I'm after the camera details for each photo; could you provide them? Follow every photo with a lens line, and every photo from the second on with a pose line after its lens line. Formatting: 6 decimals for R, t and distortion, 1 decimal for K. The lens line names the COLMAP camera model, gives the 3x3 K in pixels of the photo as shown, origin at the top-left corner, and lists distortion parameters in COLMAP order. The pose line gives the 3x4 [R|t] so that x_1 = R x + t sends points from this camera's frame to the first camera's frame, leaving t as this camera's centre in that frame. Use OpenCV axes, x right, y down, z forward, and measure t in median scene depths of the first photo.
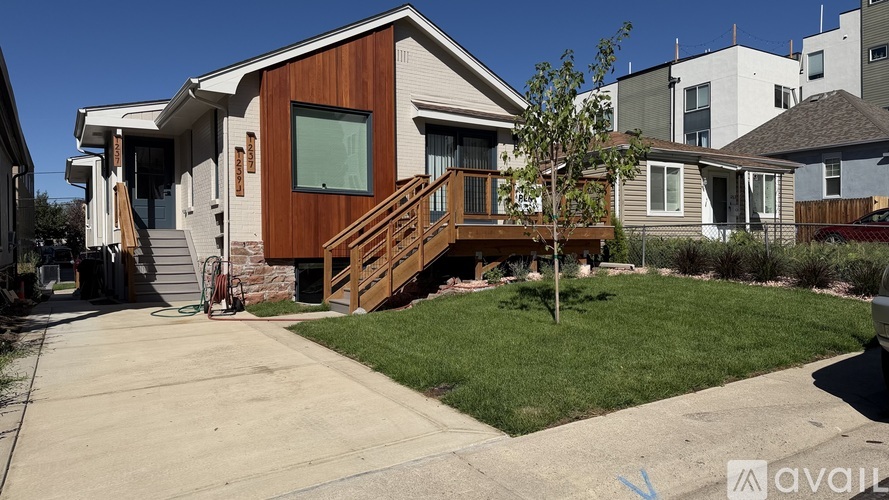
lens RADIAL K [[624.0, 0, 444.5], [0, 624.0, 250.0], [0, 0, 1]] dist [-0.006038, -0.008064]
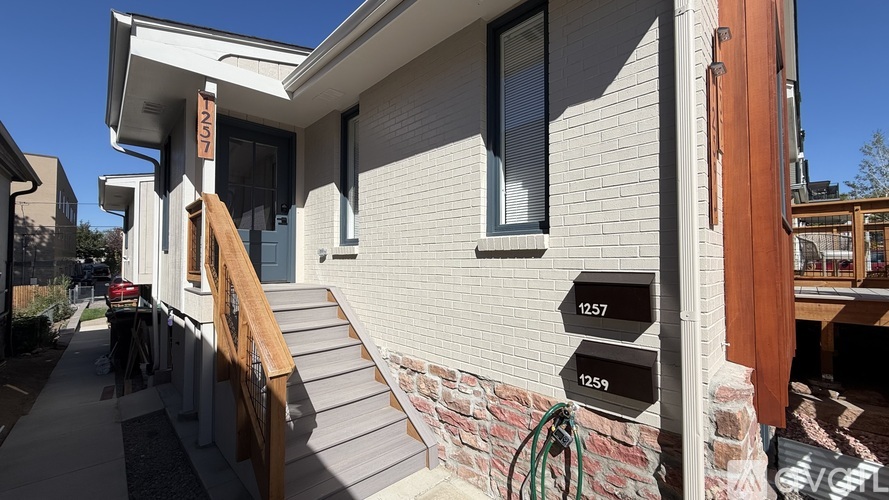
lens RADIAL K [[363.6, 0, 444.5], [0, 363.6, 250.0], [0, 0, 1]] dist [0.001264, 0.000176]
pose [[0.979823, 0.016586, 0.199179, -0.266446], [-0.008429, 0.999093, -0.041733, -0.036906], [-0.199690, 0.039212, 0.979074, 0.462166]]
